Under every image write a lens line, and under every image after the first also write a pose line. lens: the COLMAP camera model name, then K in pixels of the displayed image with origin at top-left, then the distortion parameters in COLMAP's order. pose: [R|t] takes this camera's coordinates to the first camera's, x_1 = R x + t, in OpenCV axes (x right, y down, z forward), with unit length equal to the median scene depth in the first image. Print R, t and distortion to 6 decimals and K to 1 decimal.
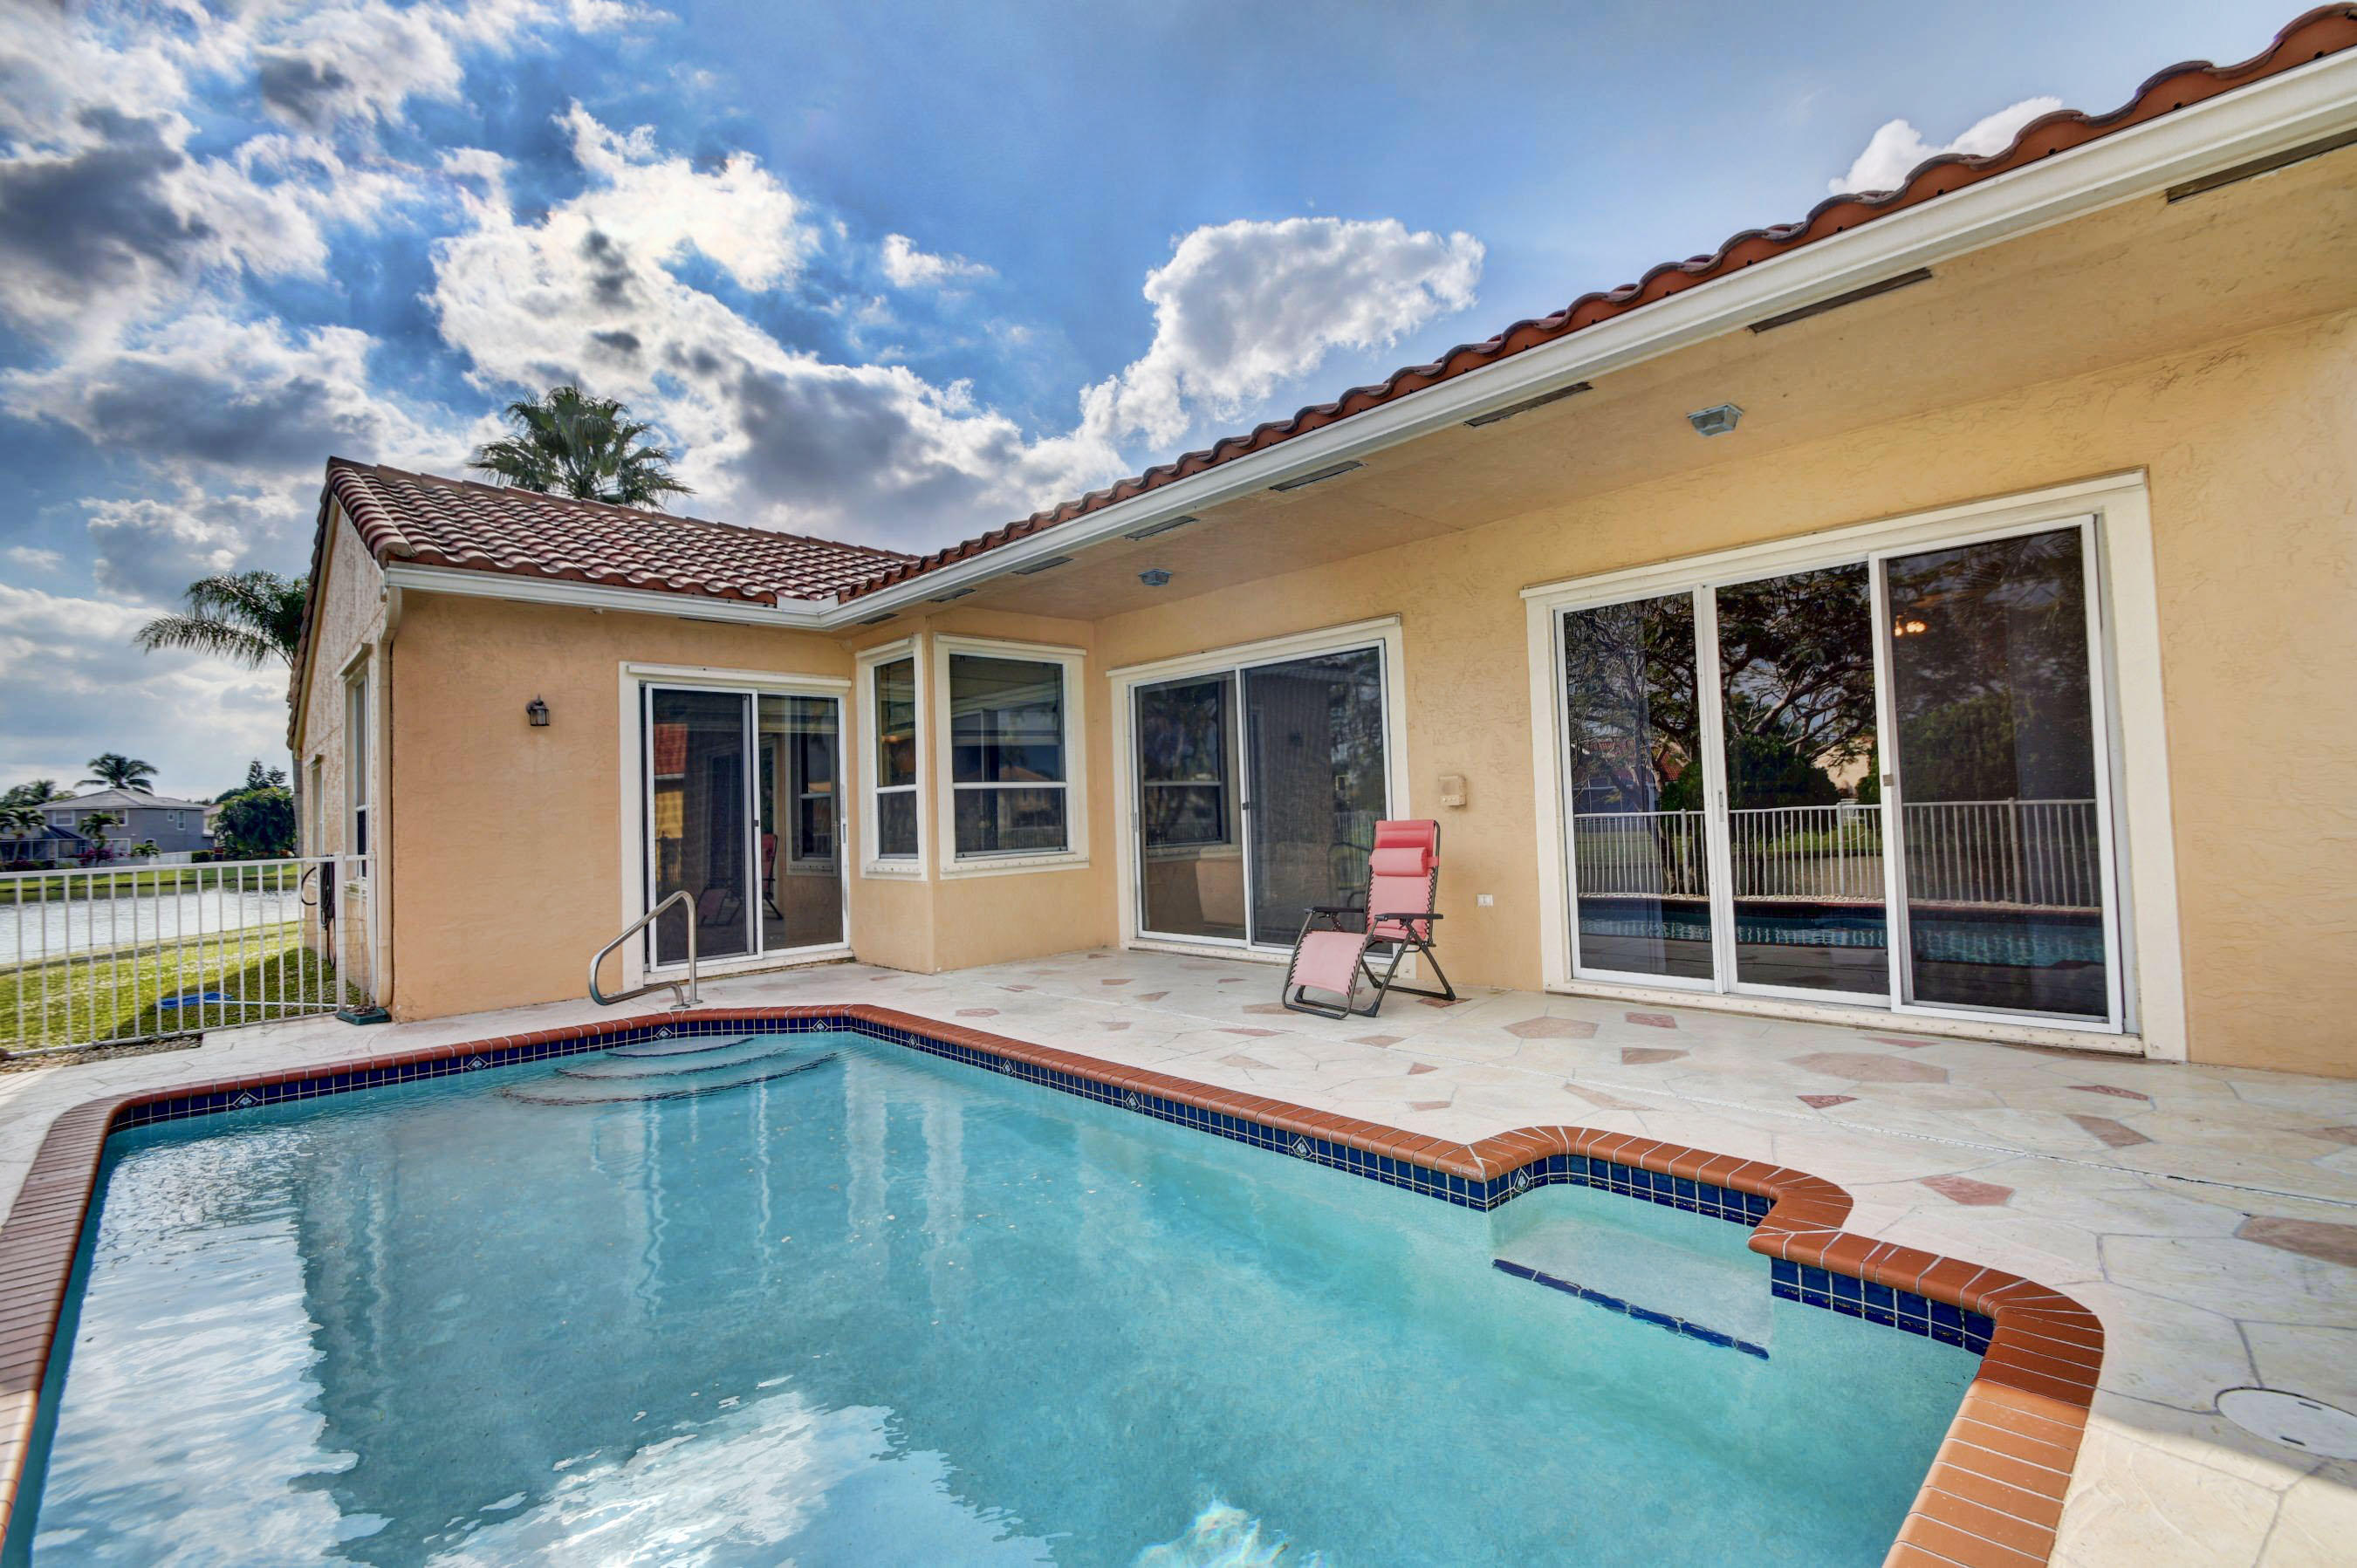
lens RADIAL K [[1036.1, 0, 1195.8], [0, 1036.1, 772.4], [0, 0, 1]] dist [0.007896, -0.014877]
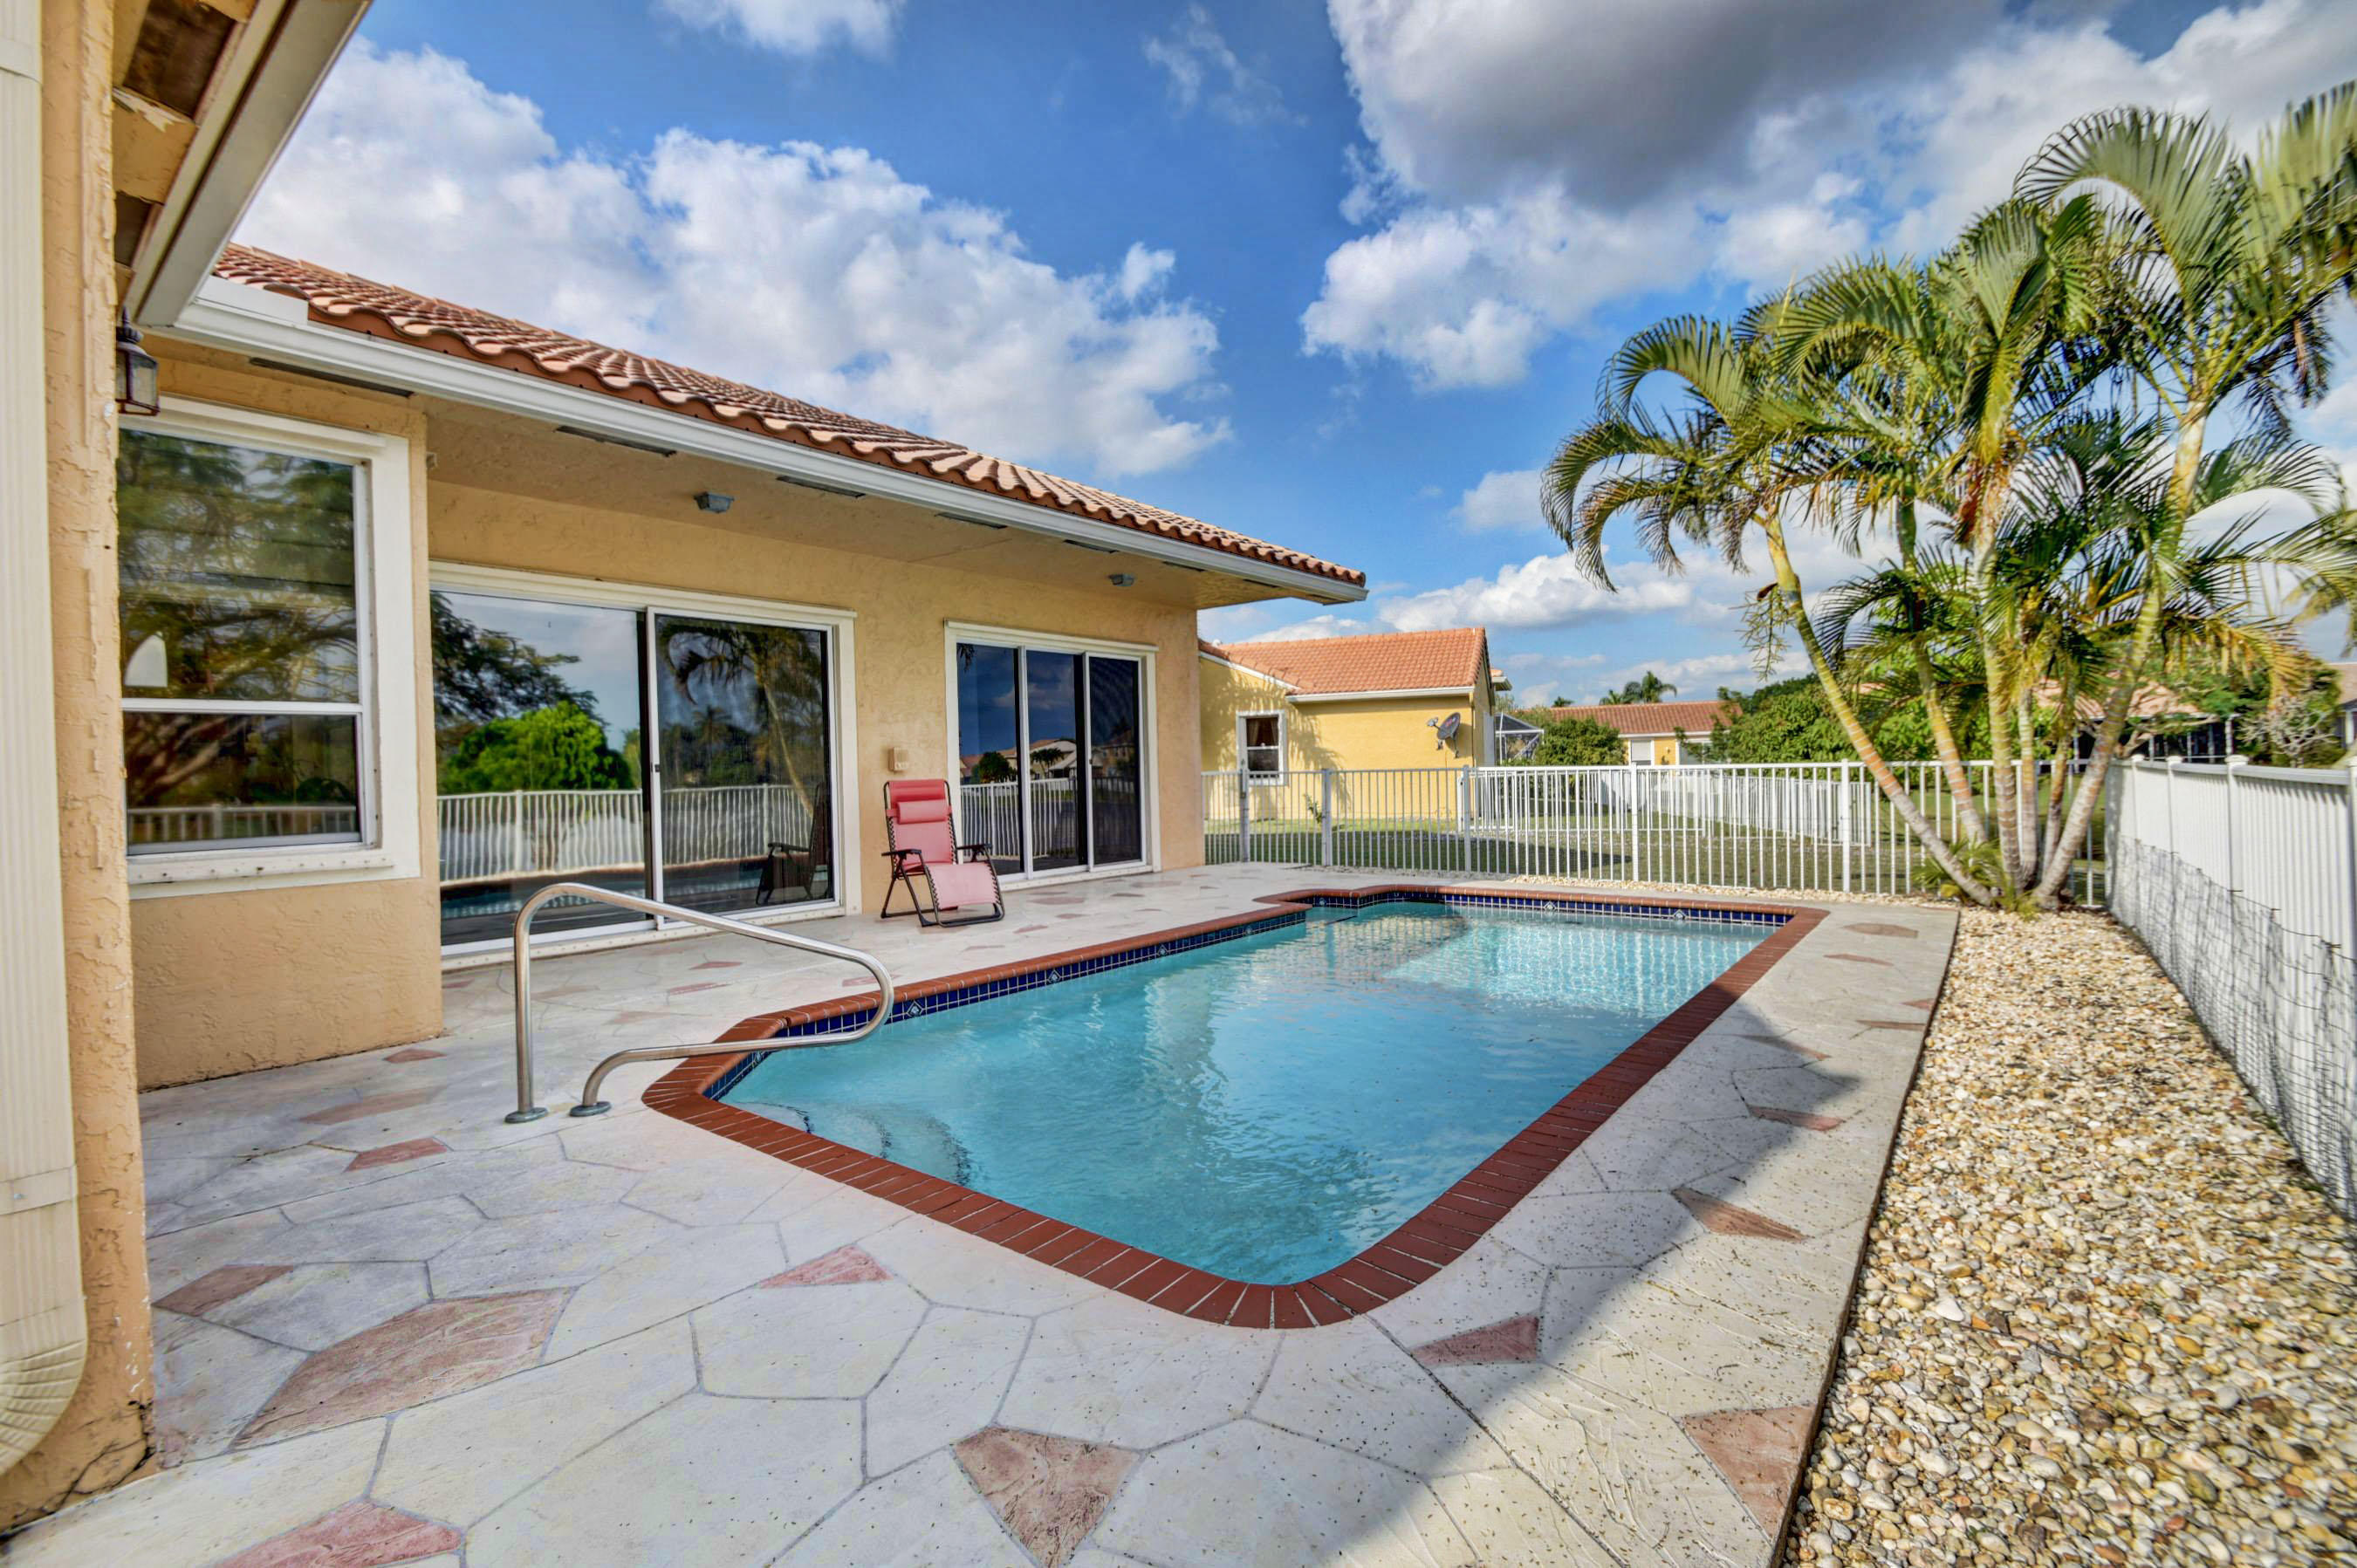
lens RADIAL K [[1028.2, 0, 1164.1], [0, 1028.2, 778.6], [0, 0, 1]] dist [0.002283, -0.008252]
pose [[-0.127333, 0.027257, 0.991485, -1.009909], [-0.014162, 0.999470, -0.029296, 0.070488], [-0.991759, -0.017772, -0.126880, 0.796798]]
